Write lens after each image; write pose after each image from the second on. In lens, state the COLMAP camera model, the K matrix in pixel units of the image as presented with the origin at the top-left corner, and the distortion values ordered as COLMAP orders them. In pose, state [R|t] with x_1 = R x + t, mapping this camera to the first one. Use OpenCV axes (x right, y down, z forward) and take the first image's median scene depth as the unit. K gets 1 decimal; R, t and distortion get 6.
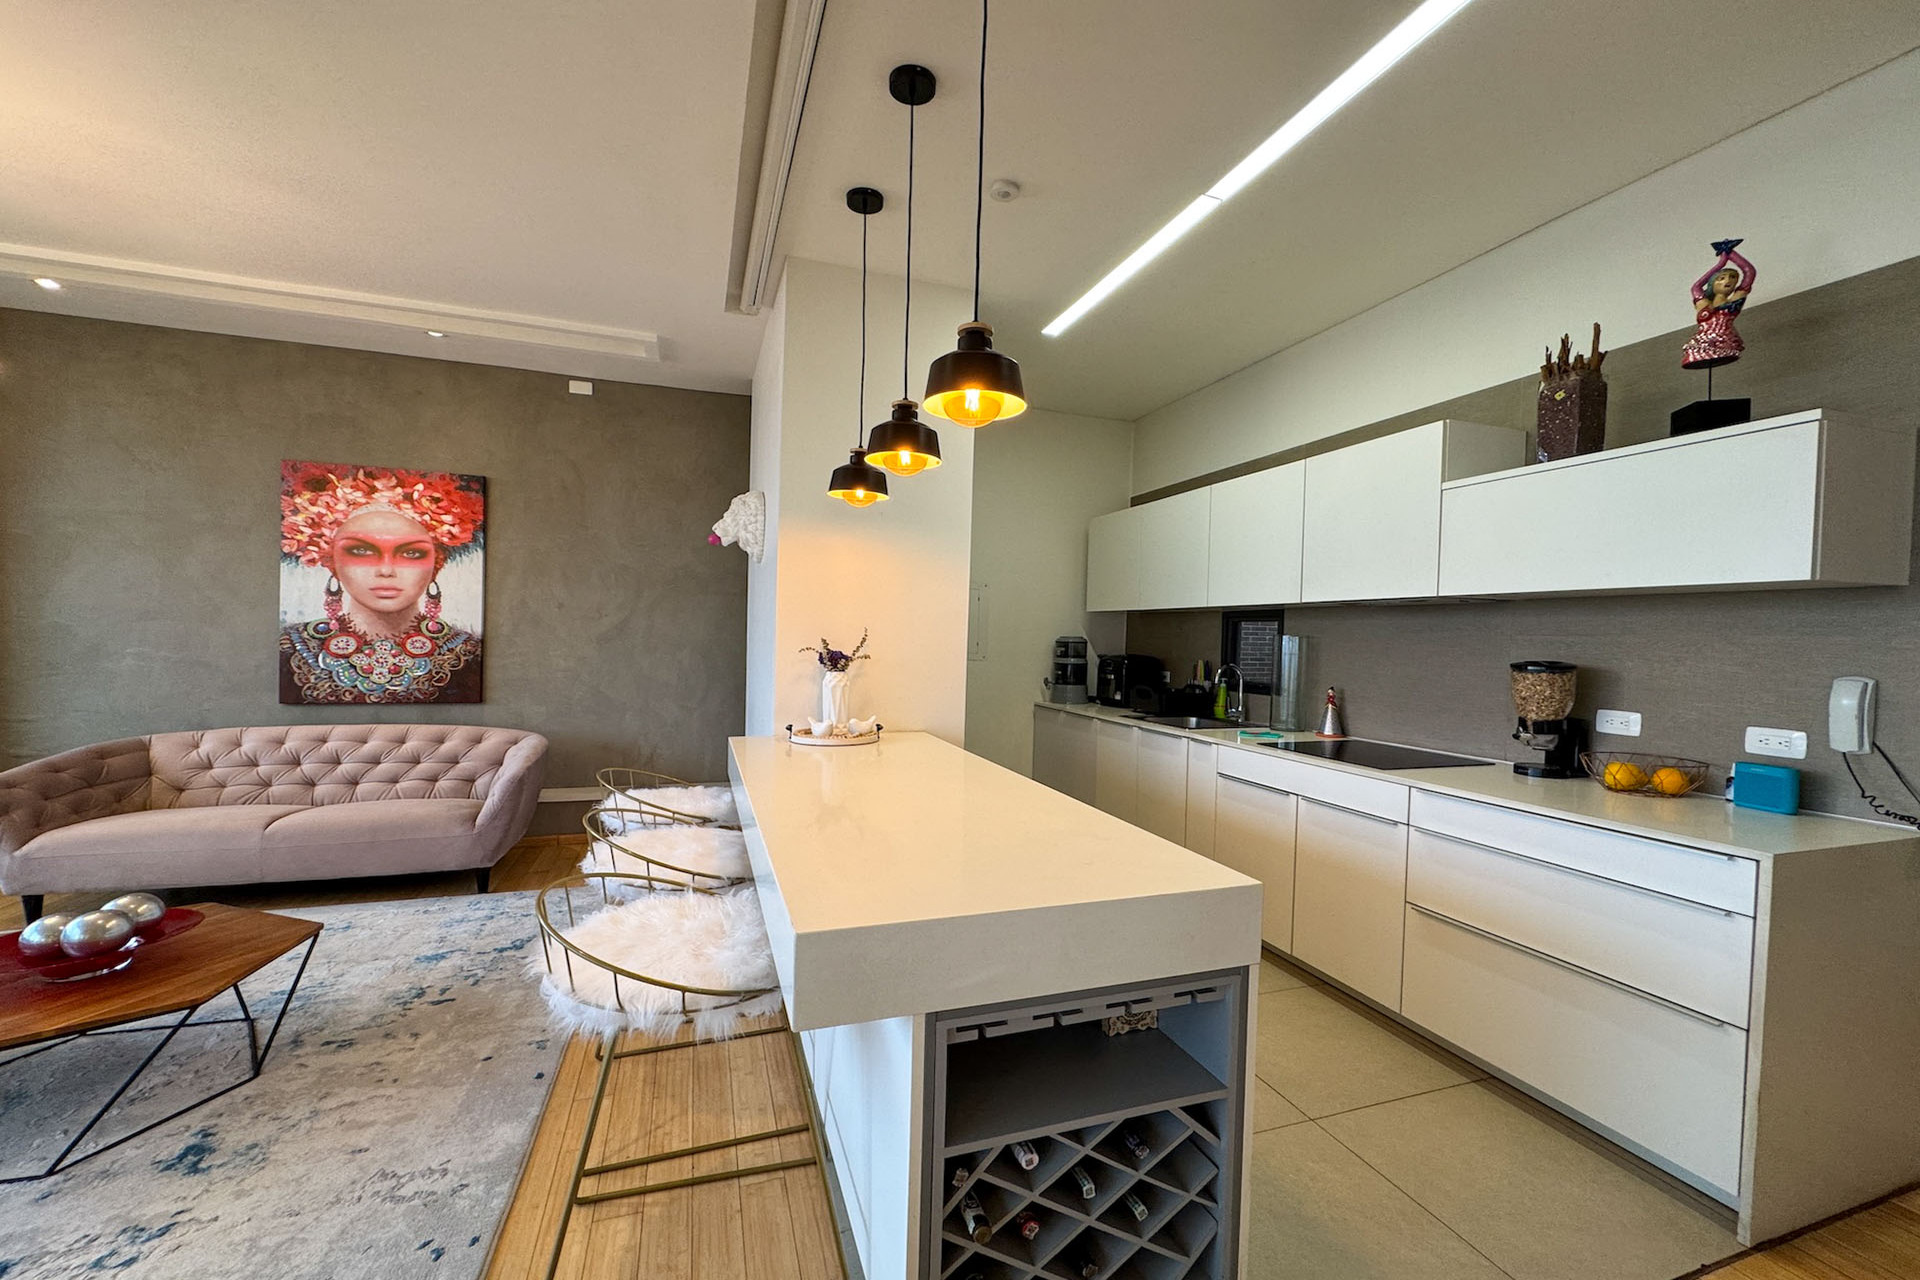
lens RADIAL K [[770.9, 0, 964.1], [0, 770.9, 654.2], [0, 0, 1]] dist [-0.001498, -0.000434]
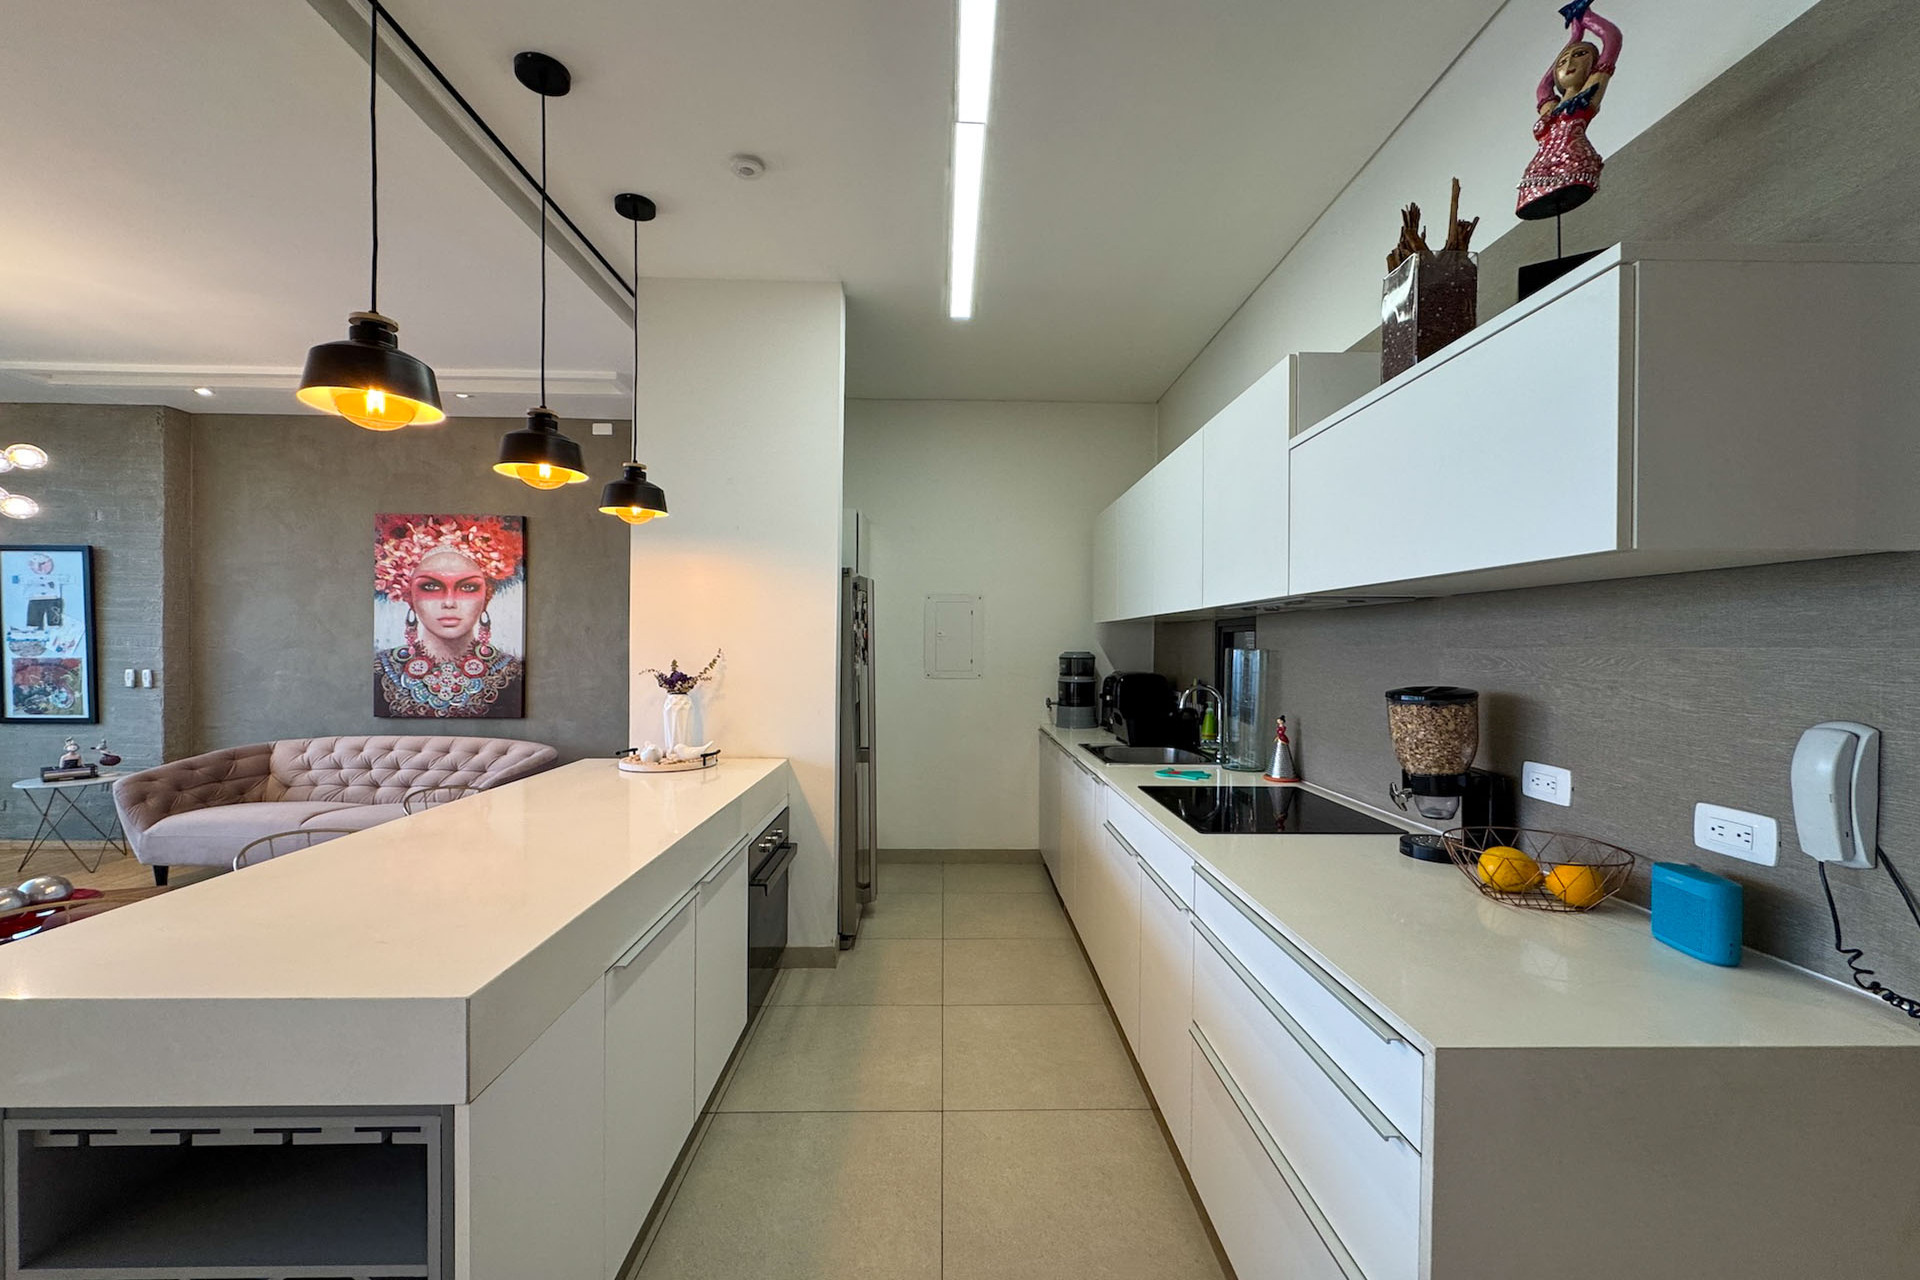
lens RADIAL K [[770.9, 0, 966.4], [0, 770.9, 651.5], [0, 0, 1]] dist [-0.001498, -0.000434]
pose [[0.951314, -0.012402, -0.307975, 0.416369], [0.006304, 0.999764, -0.020787, -0.008039], [0.308160, 0.017834, 0.951167, 0.165643]]
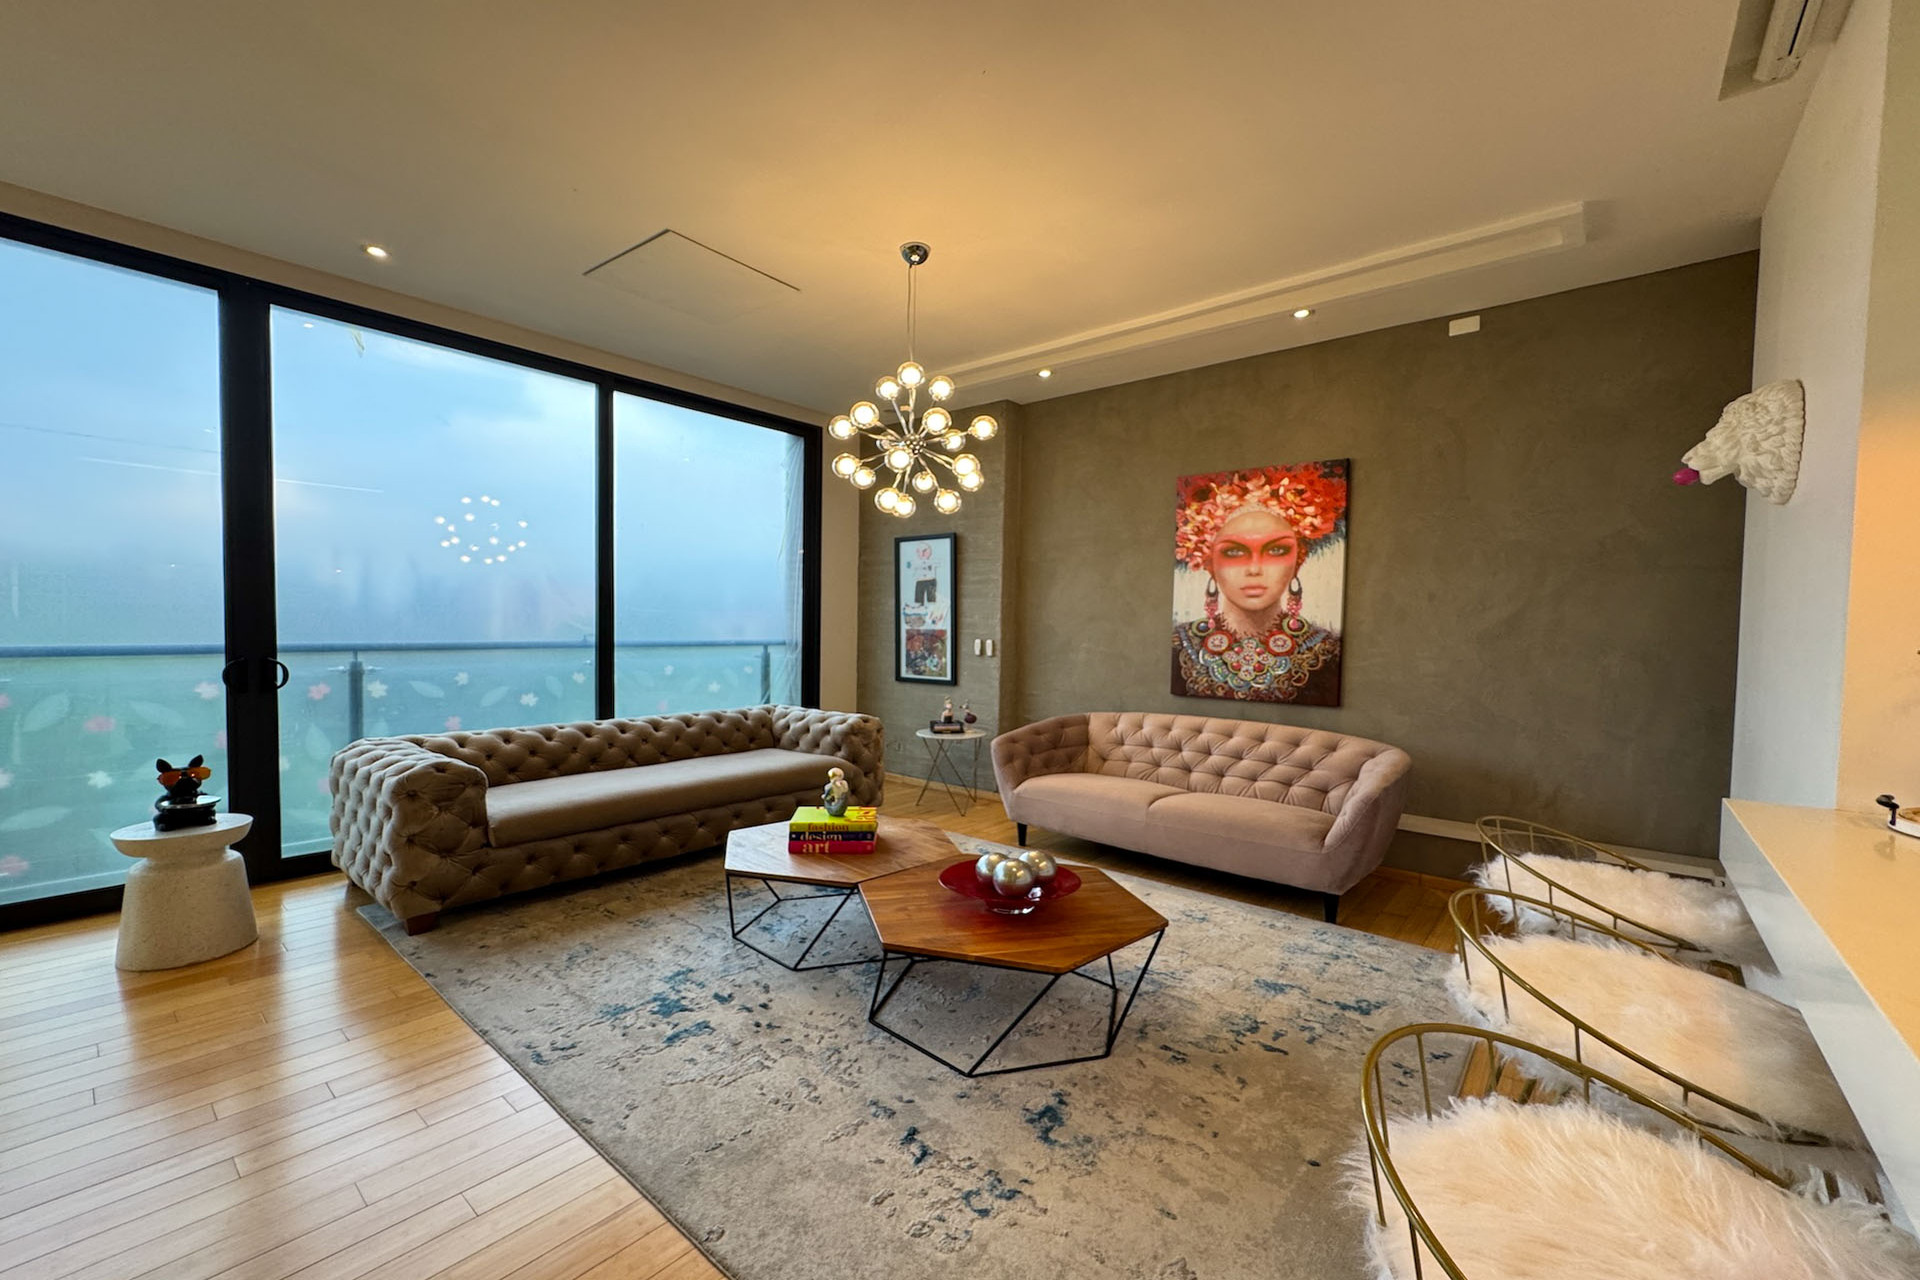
lens RADIAL K [[770.9, 0, 961.5], [0, 770.9, 654.6], [0, 0, 1]] dist [-0.001498, -0.000434]
pose [[0.513052, 0.017308, -0.858183, -0.089756], [-0.024456, 0.999686, 0.005541, 0.008462], [0.858009, 0.018145, 0.513314, 0.179909]]
